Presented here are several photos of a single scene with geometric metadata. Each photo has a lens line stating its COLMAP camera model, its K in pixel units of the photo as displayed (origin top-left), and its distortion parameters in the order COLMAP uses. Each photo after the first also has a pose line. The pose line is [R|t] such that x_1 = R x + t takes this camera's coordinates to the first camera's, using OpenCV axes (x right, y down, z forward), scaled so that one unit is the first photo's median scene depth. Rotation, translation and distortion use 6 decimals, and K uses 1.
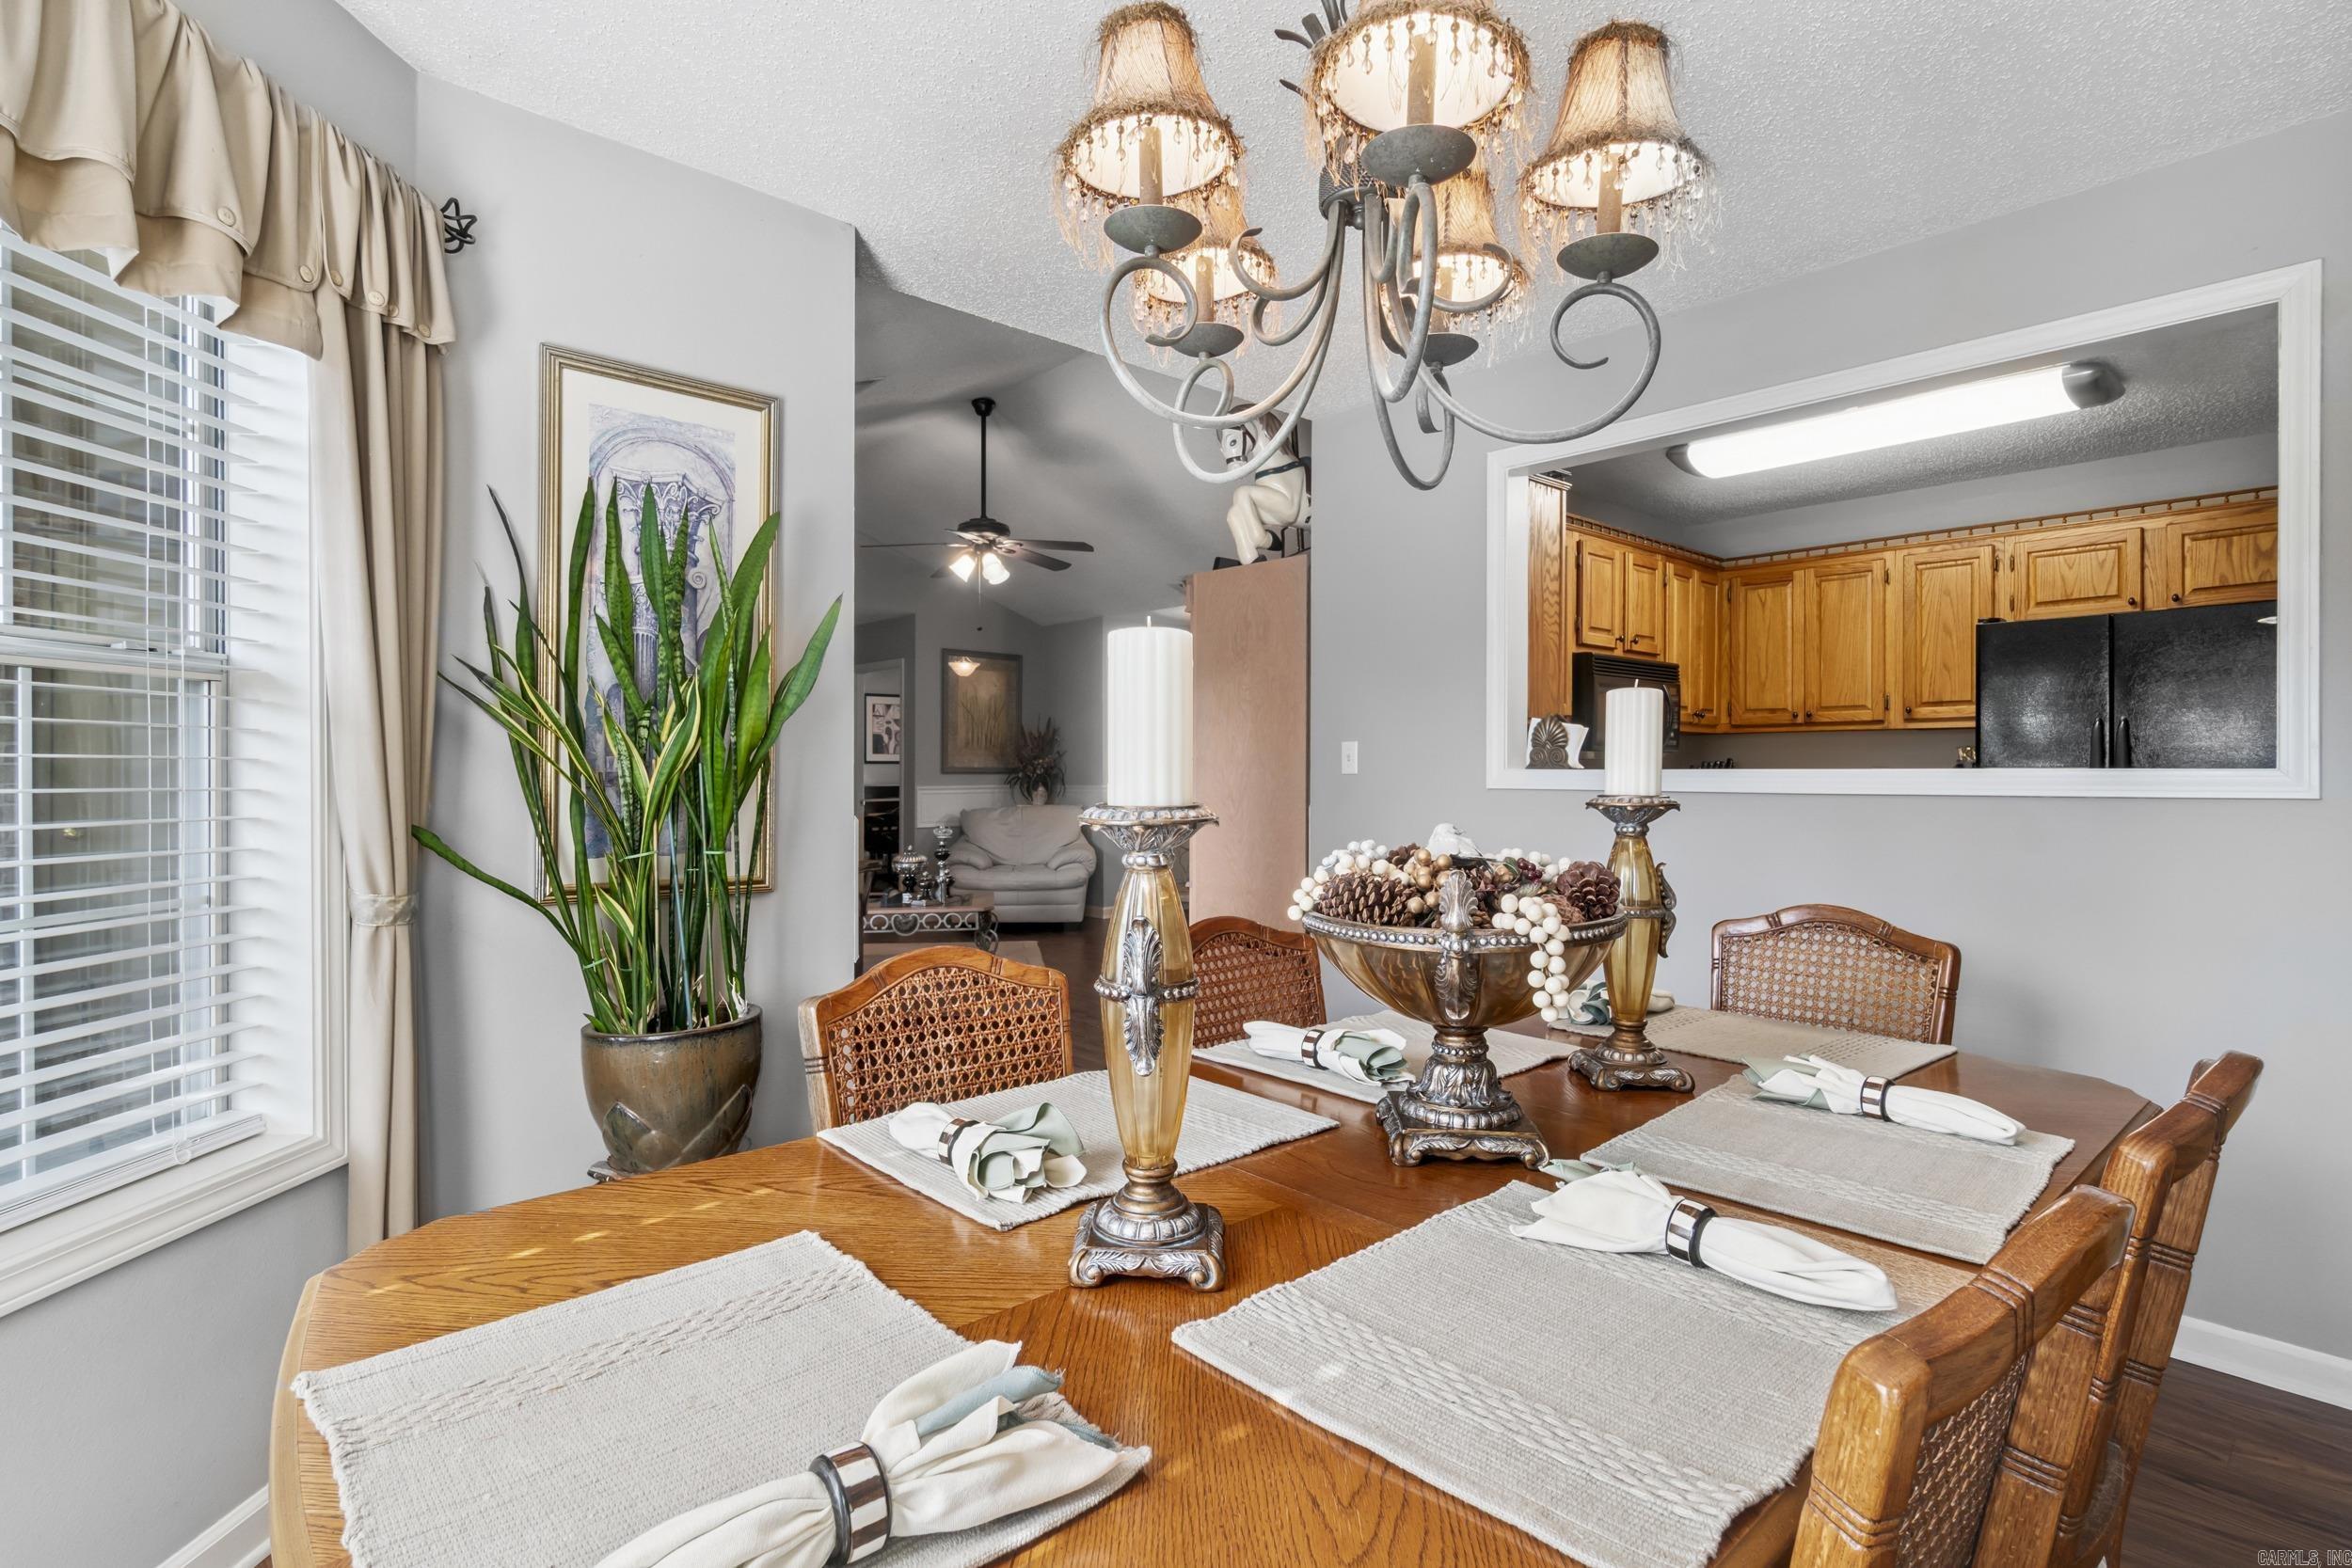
lens RADIAL K [[1078.8, 0, 1171.5], [0, 1078.8, 781.5], [0, 0, 1]] dist [0.000460, 0.000009]
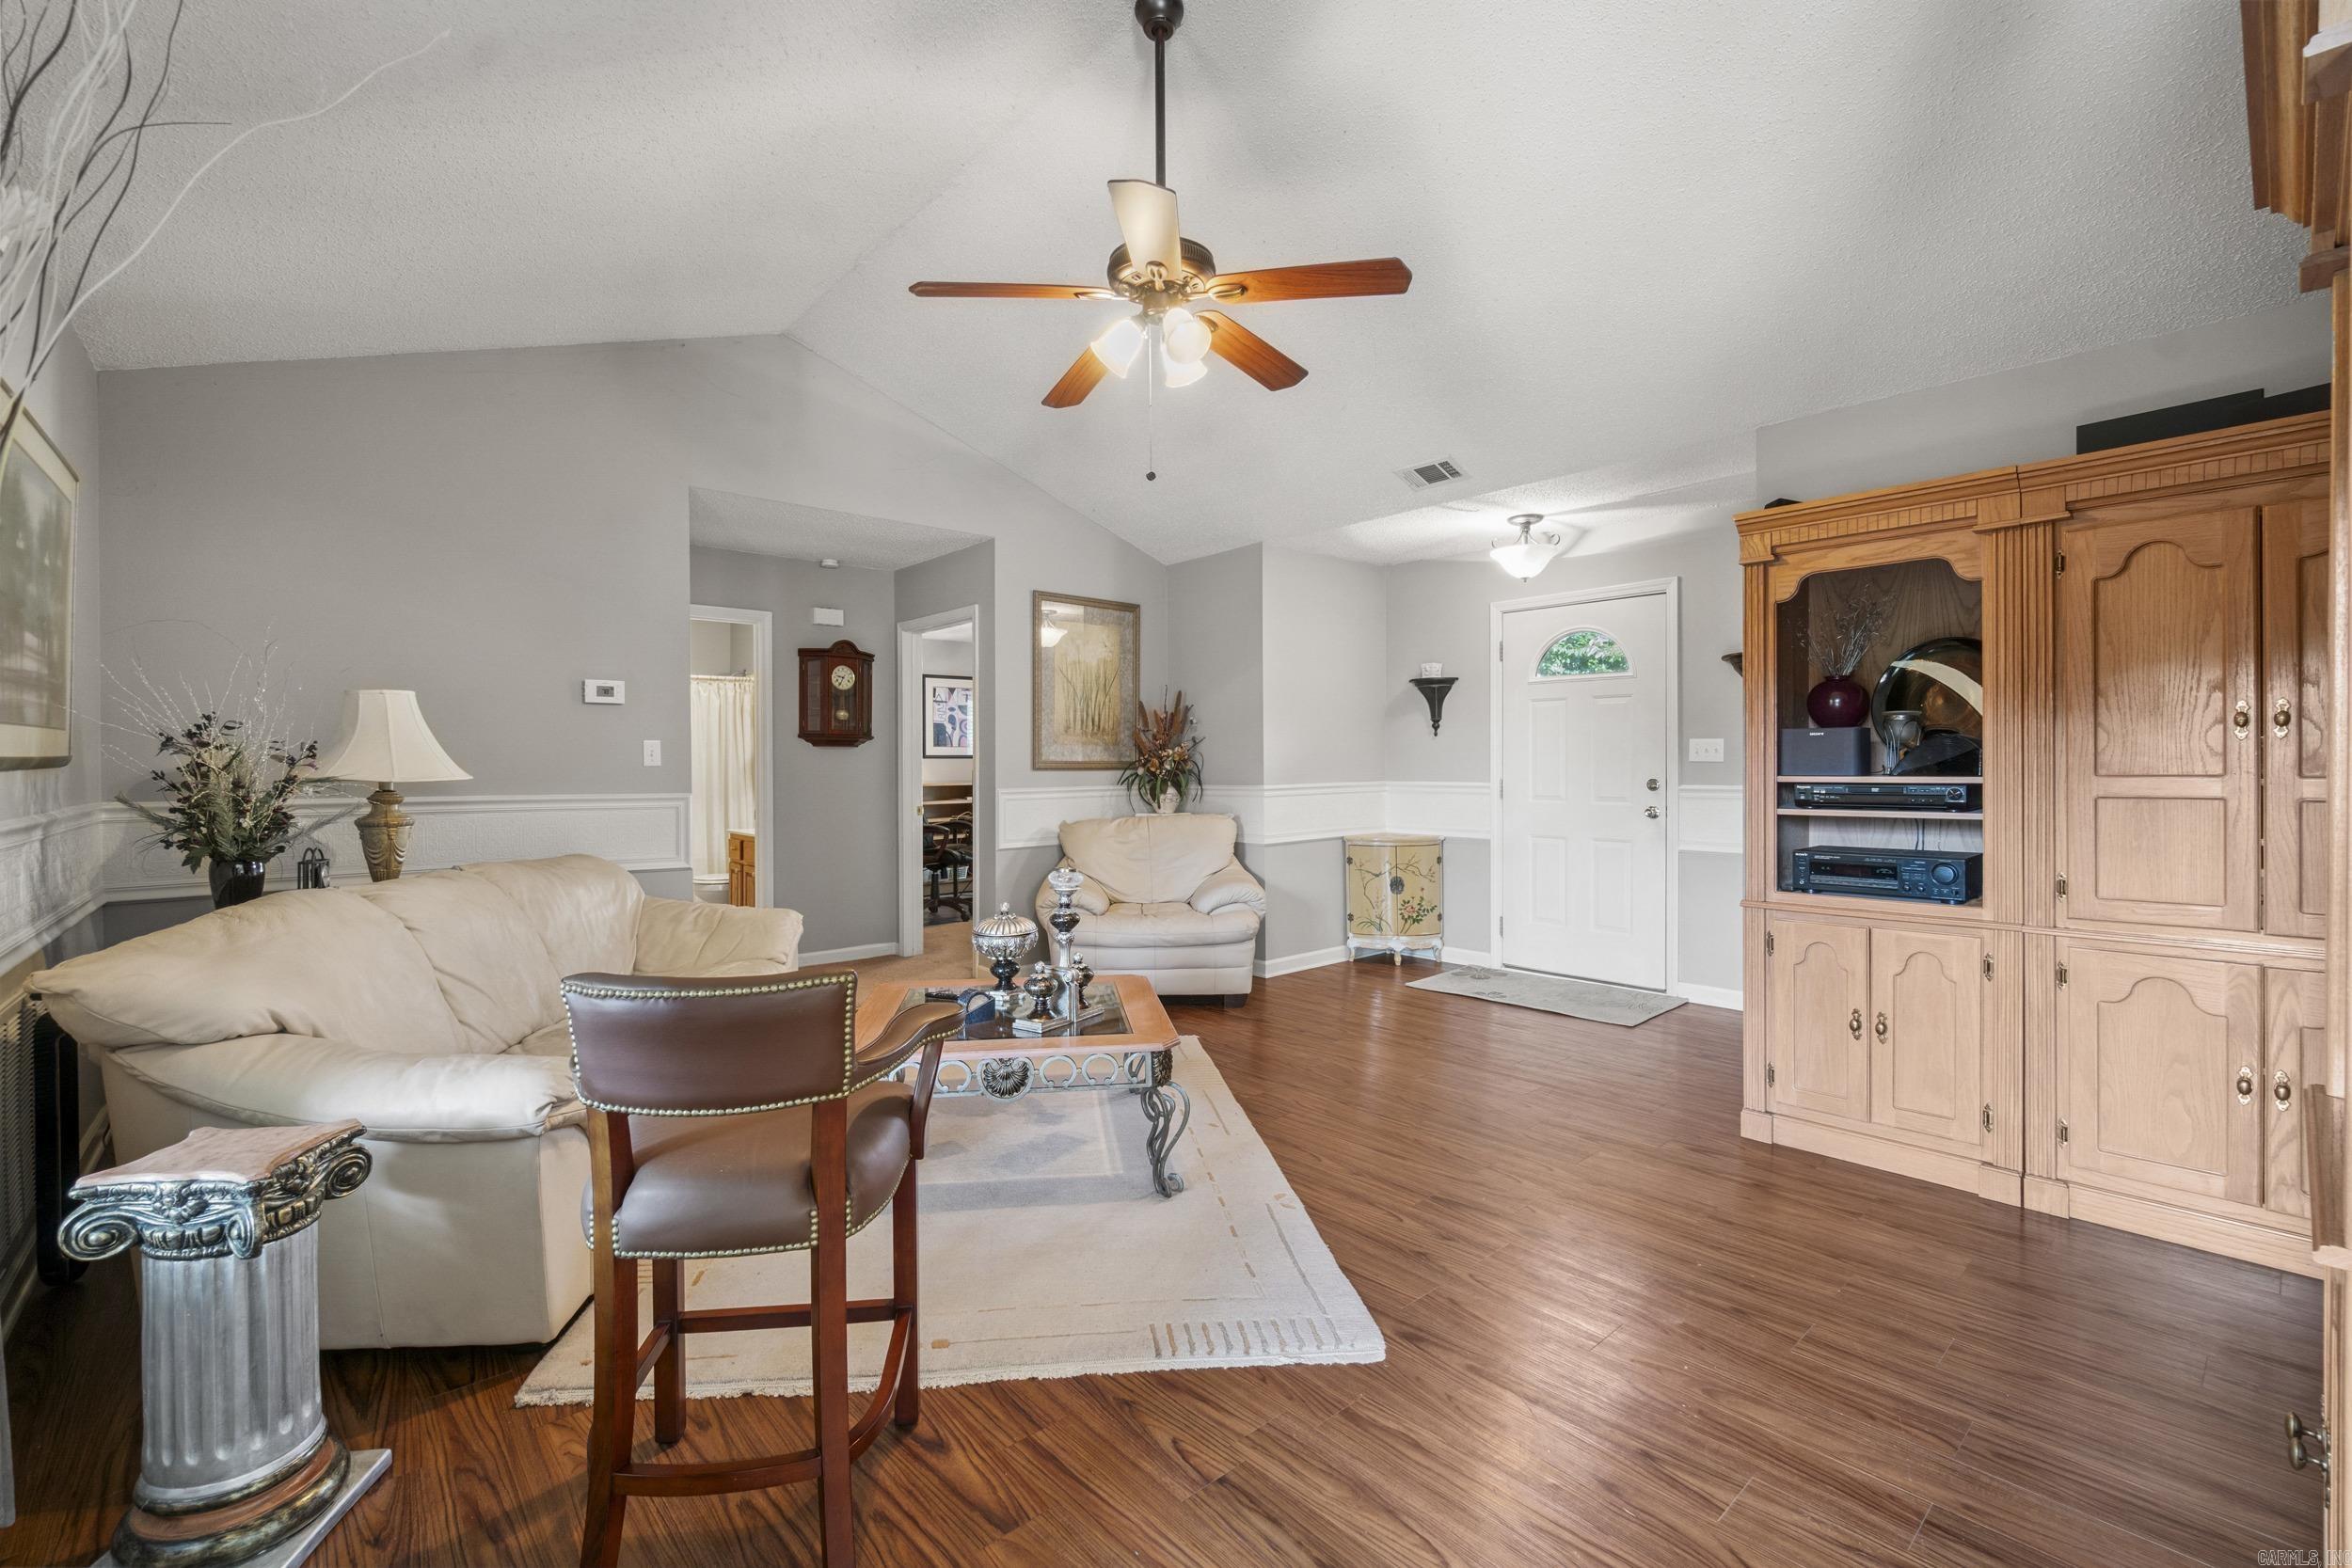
lens RADIAL K [[1031.6, 0, 1179.1], [0, 1031.6, 784.3], [0, 0, 1]] dist [-0.002069, -0.000038]
pose [[0.999352, -0.003955, -0.035773, -0.090045], [0.004218, 0.999965, 0.007276, -0.002167], [0.035743, -0.007422, 0.999333, 0.321332]]
